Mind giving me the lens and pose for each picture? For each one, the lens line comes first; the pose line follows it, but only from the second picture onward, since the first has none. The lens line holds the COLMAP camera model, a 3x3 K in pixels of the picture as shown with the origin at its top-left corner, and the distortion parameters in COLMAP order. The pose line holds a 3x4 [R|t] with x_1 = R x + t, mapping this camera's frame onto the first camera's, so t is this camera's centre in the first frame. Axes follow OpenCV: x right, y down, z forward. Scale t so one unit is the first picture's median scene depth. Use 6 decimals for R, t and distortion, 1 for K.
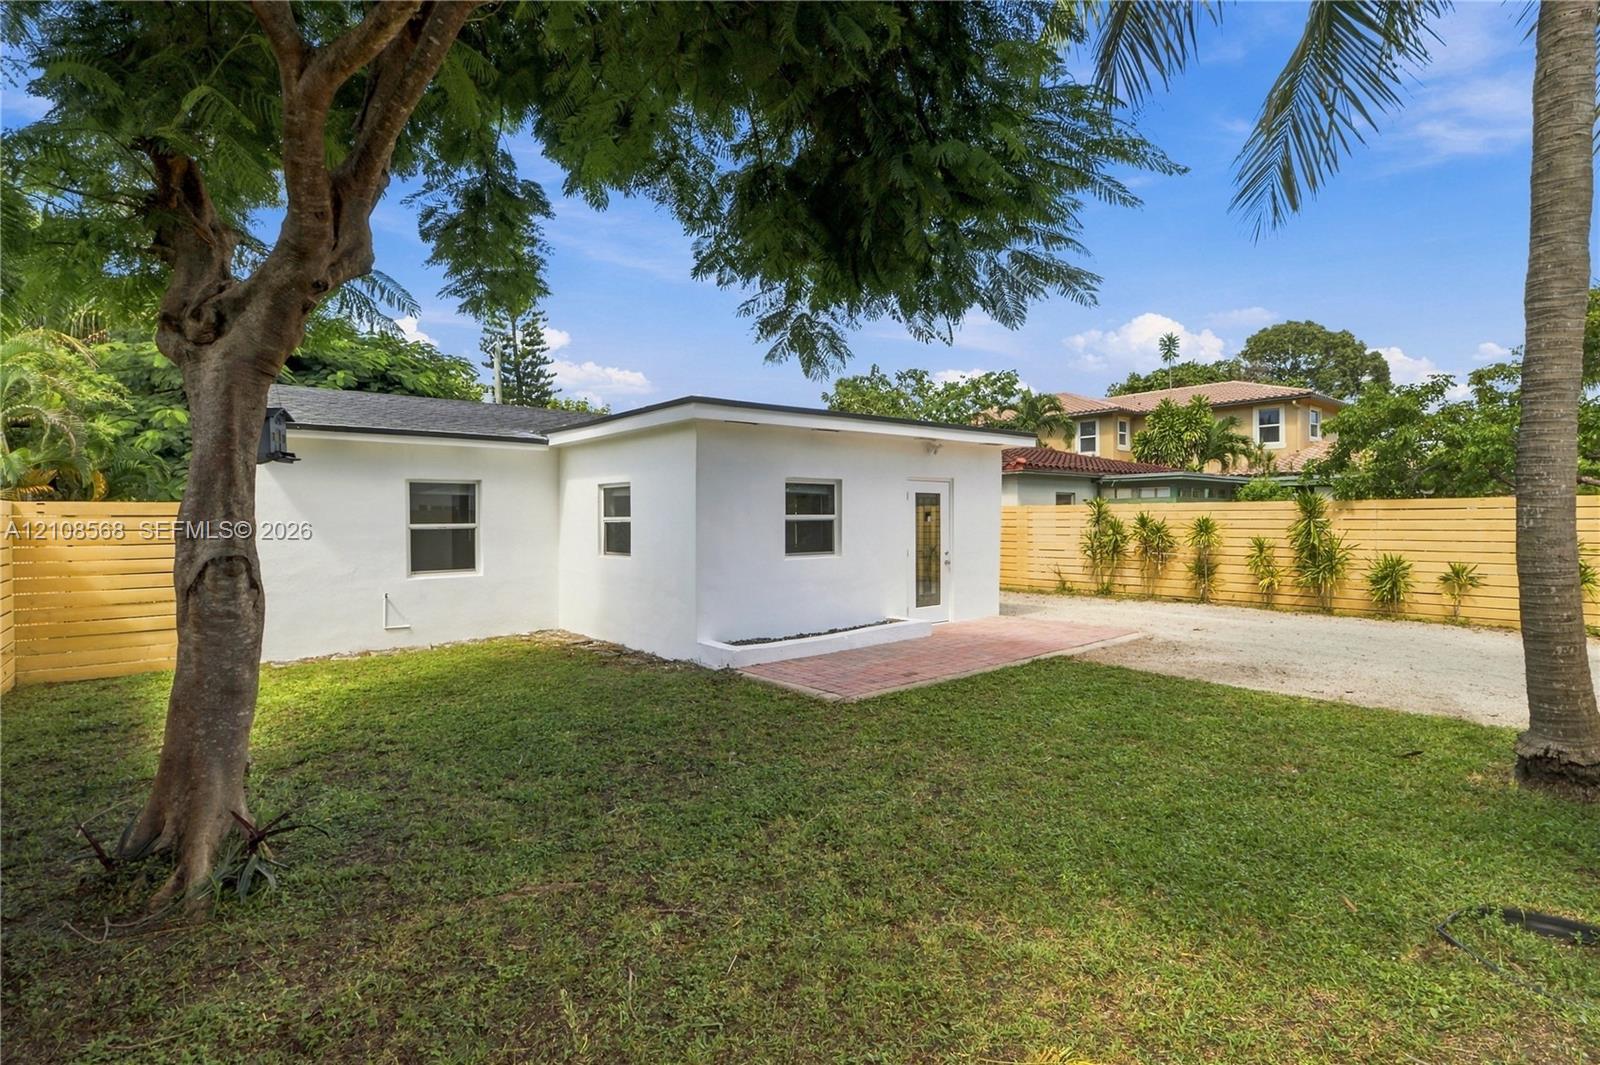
lens RADIAL K [[748.8, 0, 816.8], [0, 748.8, 525.0], [0, 0, 1]] dist [0.000588, 0.000789]
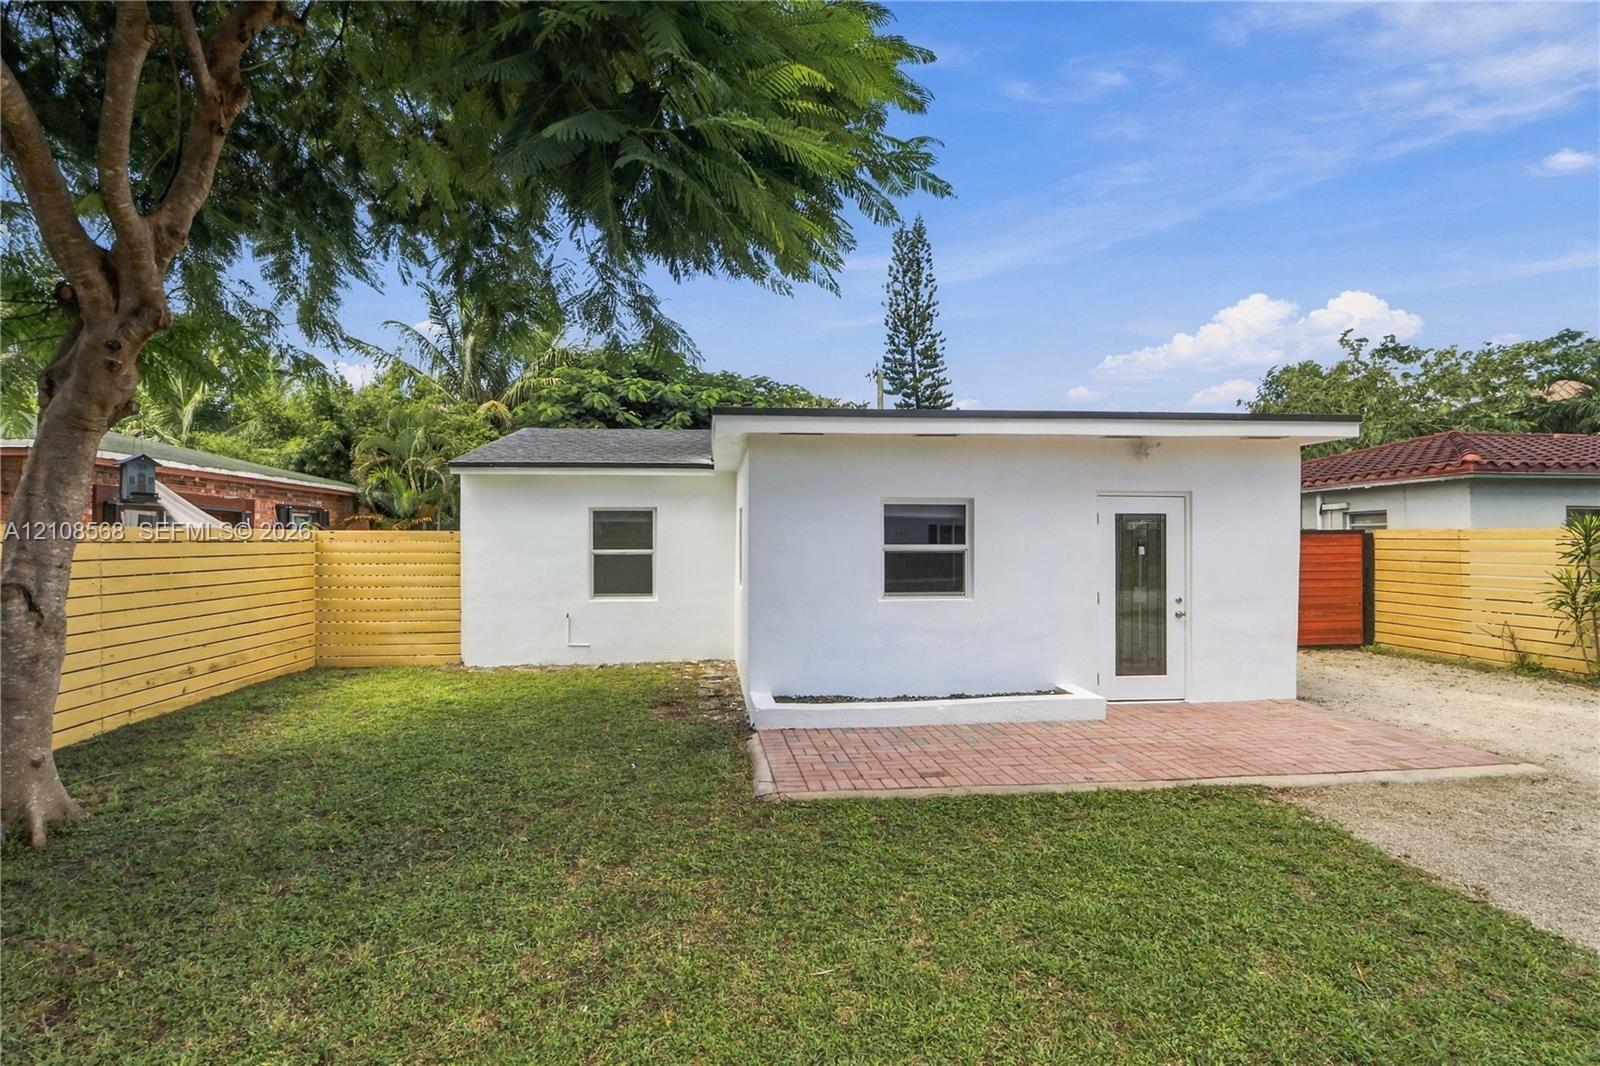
lens RADIAL K [[778.6, 0, 791.3], [0, 778.6, 539.5], [0, 0, 1]] dist [-0.015739, 0.001644]
pose [[0.824379, 0.005347, -0.566013, 0.305079], [-0.010915, 0.999920, -0.006451, -0.010951], [0.565933, 0.011496, 0.824371, 0.230199]]
